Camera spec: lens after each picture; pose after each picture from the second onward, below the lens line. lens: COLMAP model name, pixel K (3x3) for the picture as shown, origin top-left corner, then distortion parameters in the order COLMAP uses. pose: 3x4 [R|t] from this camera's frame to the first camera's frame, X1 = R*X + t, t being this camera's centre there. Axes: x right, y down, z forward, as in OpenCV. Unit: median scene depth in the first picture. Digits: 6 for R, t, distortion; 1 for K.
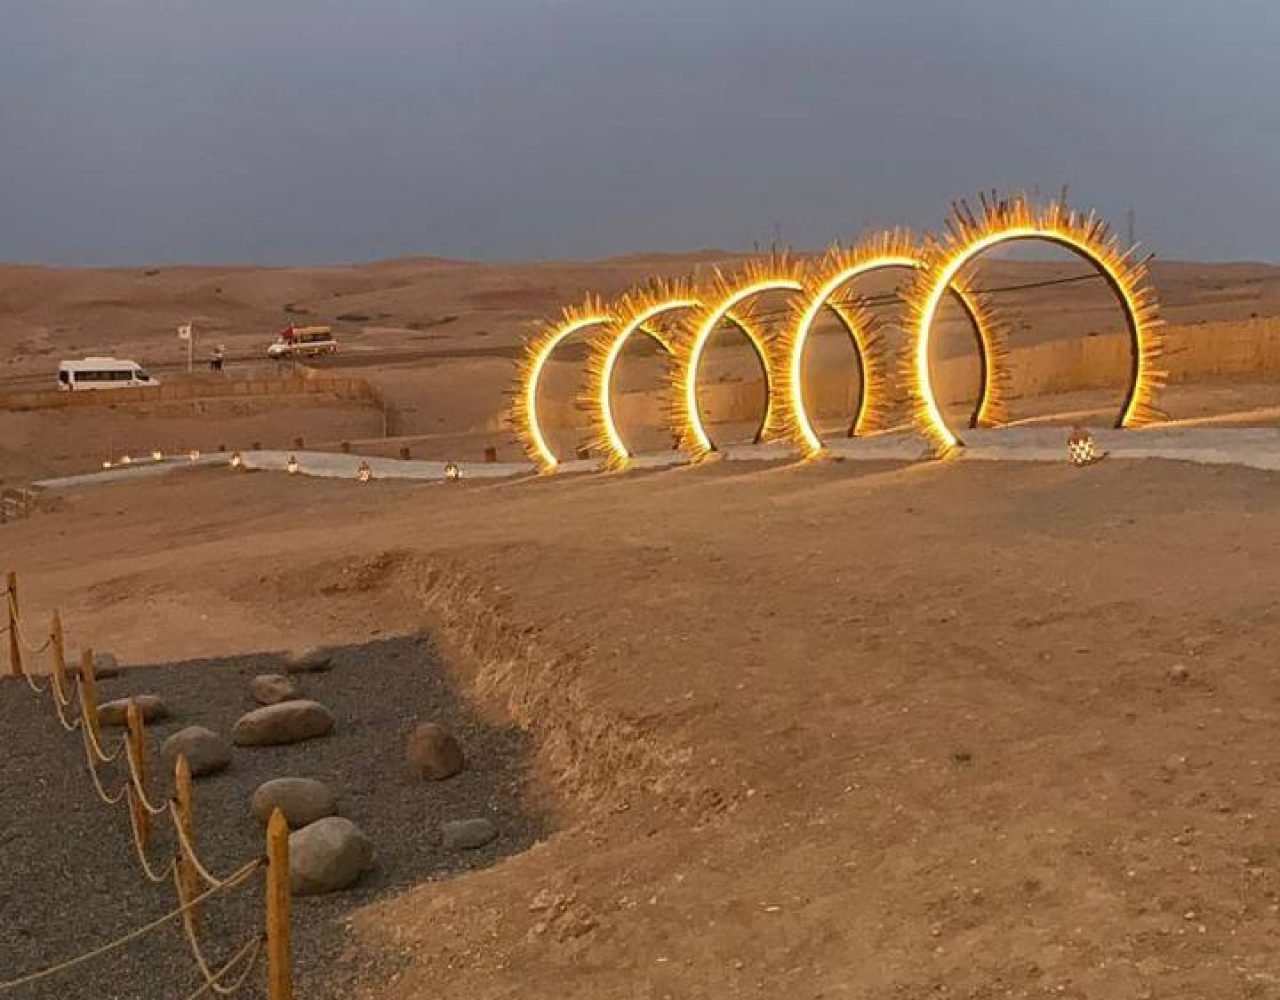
lens RADIAL K [[1977.3, 0, 638.9], [0, 1977.3, 496.4], [0, 0, 1]] dist [0.131080, 0.000000]
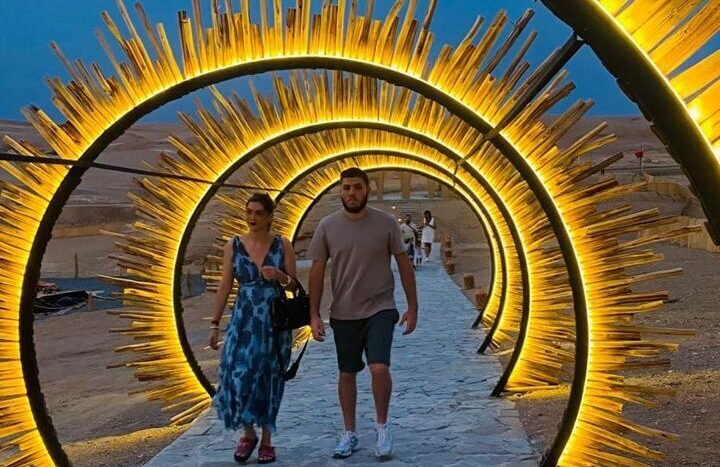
lens RADIAL K [[1006.1, 0, 356.7], [0, 1006.1, 290.7], [0, 0, 1]] dist [0.090786, 0.000000]
pose [[0.869769, 0.077149, -0.487392, 0.238211], [-0.050043, 0.996401, 0.068415, -0.087160], [0.490916, -0.035115, 0.870499, 0.841958]]
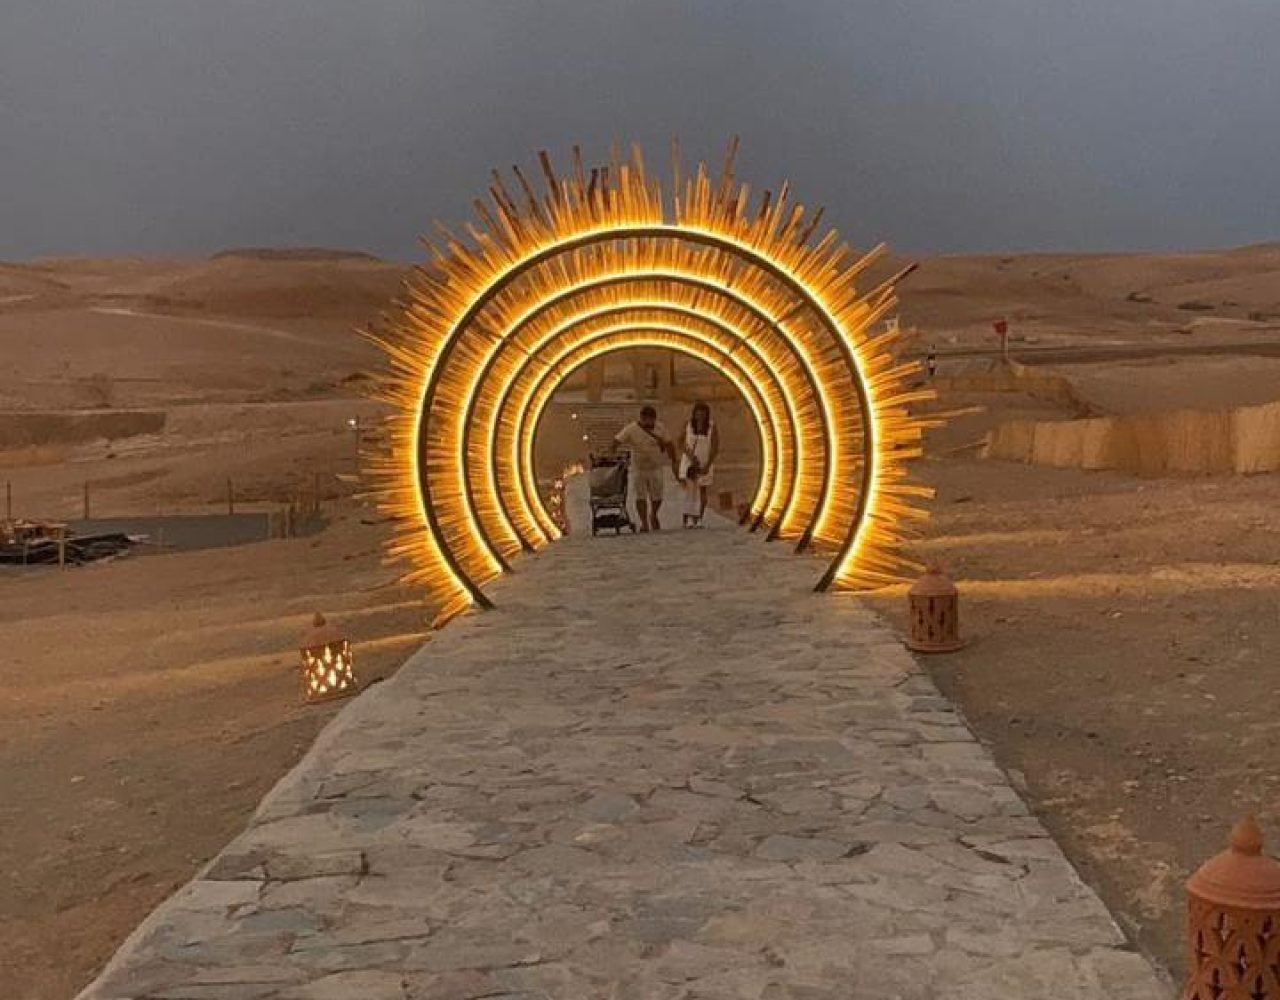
lens RADIAL K [[1977.3, 0, 643.1], [0, 1977.3, 502.5], [0, 0, 1]] dist [0.131080, 0.000000]
pose [[0.907793, 0.056194, -0.415638, 0.384565], [-0.052108, 0.998417, 0.021177, -0.061220], [0.416170, 0.002434, 0.909284, 0.454400]]
